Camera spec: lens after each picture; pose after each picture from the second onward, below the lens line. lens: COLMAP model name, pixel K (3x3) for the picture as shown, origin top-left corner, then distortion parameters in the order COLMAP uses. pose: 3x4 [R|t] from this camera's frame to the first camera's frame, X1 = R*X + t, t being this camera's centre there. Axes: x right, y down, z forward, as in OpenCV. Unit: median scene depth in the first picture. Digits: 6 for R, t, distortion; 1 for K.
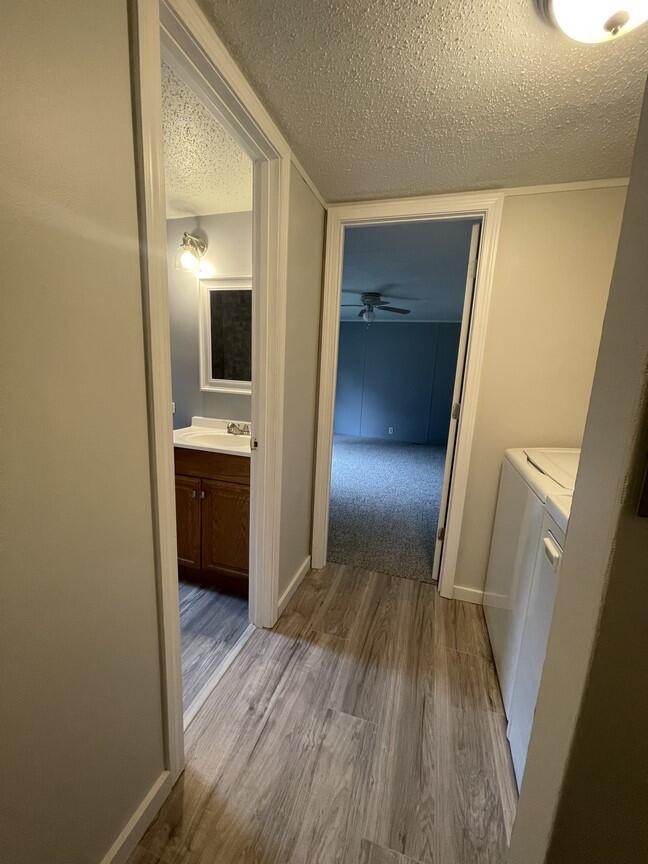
lens RADIAL K [[345.6, 0, 324.0], [0, 345.6, 432.0], [0, 0, 1]] dist [-0.001409, -0.000089]
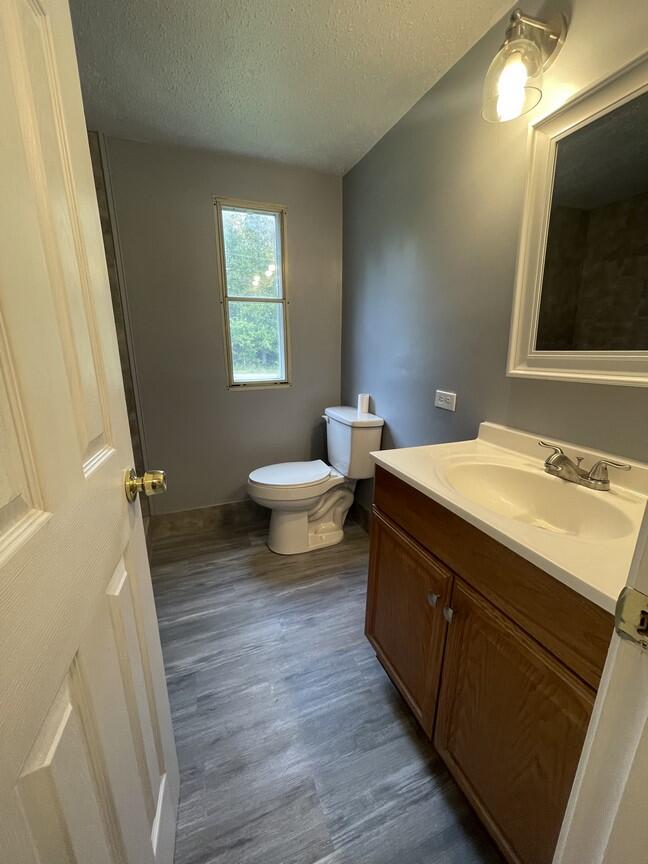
lens RADIAL K [[345.6, 0, 324.0], [0, 345.6, 432.0], [0, 0, 1]] dist [-0.001409, -0.000089]
pose [[0.623336, 0.143880, -0.768603, -0.125266], [-0.112410, 0.989205, 0.094012, -0.057073], [0.773832, 0.027798, 0.632780, 0.504509]]
